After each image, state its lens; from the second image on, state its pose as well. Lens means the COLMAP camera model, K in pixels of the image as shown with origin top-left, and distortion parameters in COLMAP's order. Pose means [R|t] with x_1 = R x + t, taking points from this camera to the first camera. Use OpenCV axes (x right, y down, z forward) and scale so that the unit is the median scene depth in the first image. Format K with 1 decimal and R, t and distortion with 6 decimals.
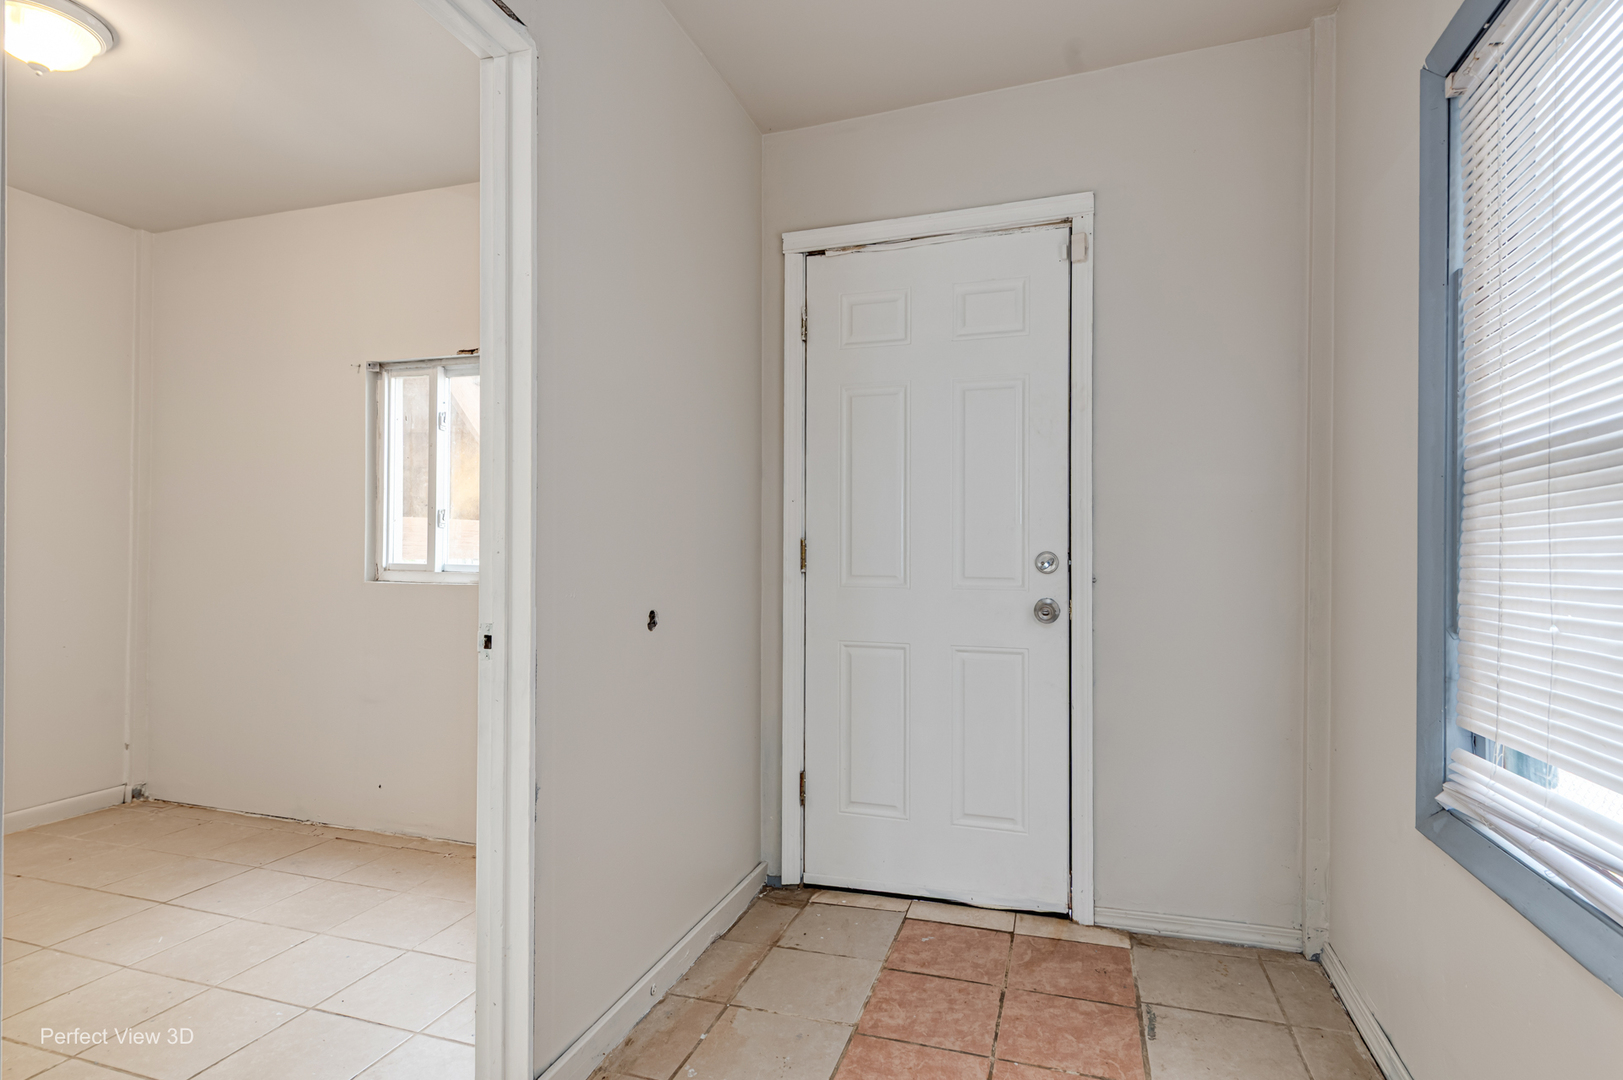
lens RADIAL K [[854.6, 0, 810.7], [0, 854.6, 534.6], [0, 0, 1]] dist [0.003668, -0.000194]
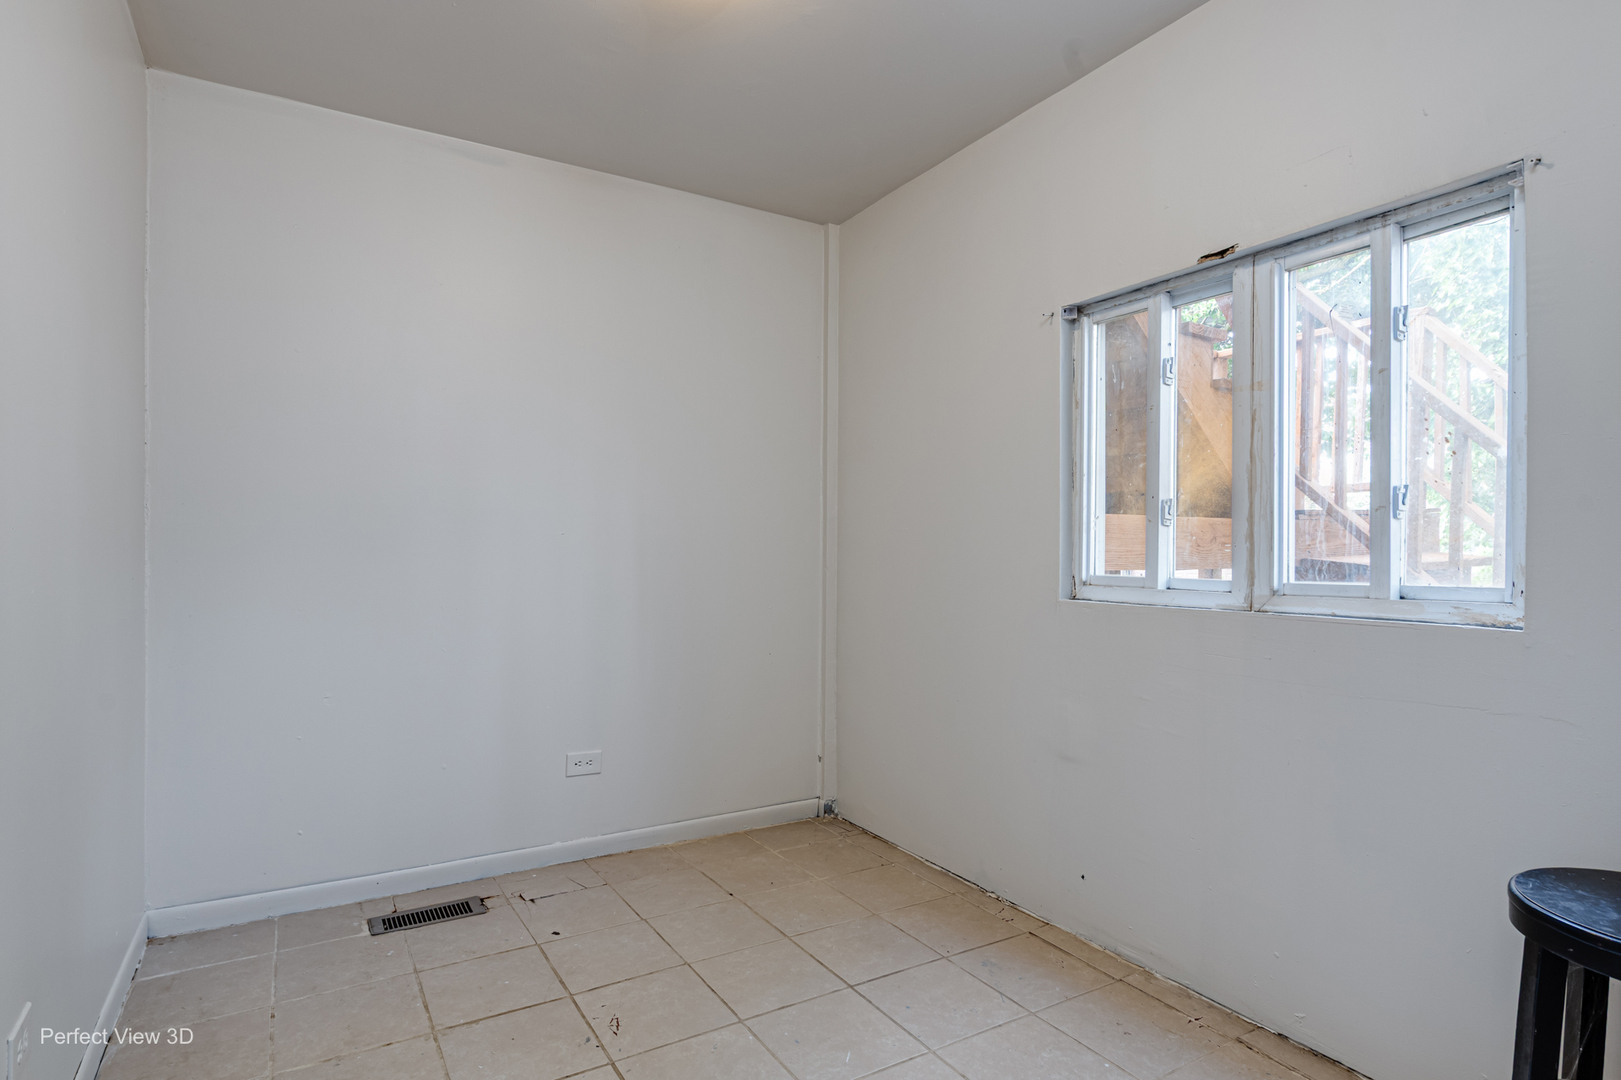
lens RADIAL K [[853.5, 0, 808.8], [0, 853.5, 546.4], [0, 0, 1]] dist [0.003668, -0.000194]
pose [[0.768212, -0.004762, -0.640178, -0.208961], [0.006063, 0.999982, -0.000163, 0.007240], [0.640167, -0.003756, 0.768226, 0.278387]]
